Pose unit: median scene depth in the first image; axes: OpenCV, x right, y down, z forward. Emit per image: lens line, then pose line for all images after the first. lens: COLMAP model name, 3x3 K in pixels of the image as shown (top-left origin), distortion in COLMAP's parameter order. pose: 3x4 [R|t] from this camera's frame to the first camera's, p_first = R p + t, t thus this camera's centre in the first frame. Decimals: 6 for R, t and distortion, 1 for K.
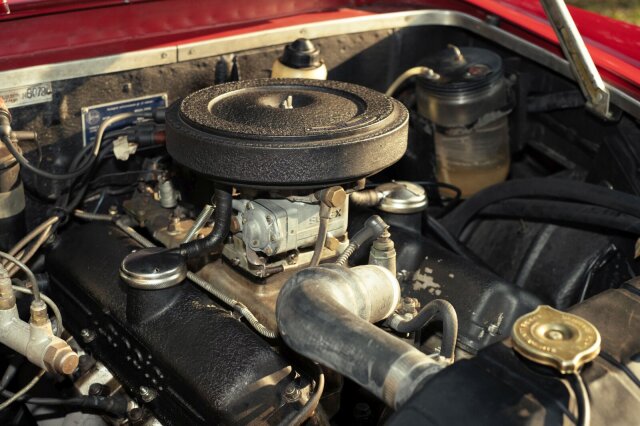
lens RADIAL K [[990.6, 0, 319.9], [0, 990.6, 212.8], [0, 0, 1]] dist [-0.155930, 0.000000]
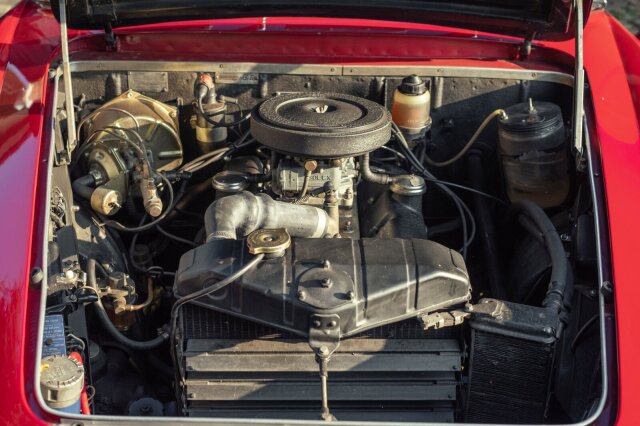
lens RADIAL K [[990.6, 0, 320.2], [0, 990.6, 213.2], [0, 0, 1]] dist [-0.155930, 0.000000]
pose [[0.788247, 0.250211, -0.562193, 0.779645], [-0.242866, 0.965933, 0.089380, -0.071566], [0.565405, 0.066084, 0.822162, -0.319875]]
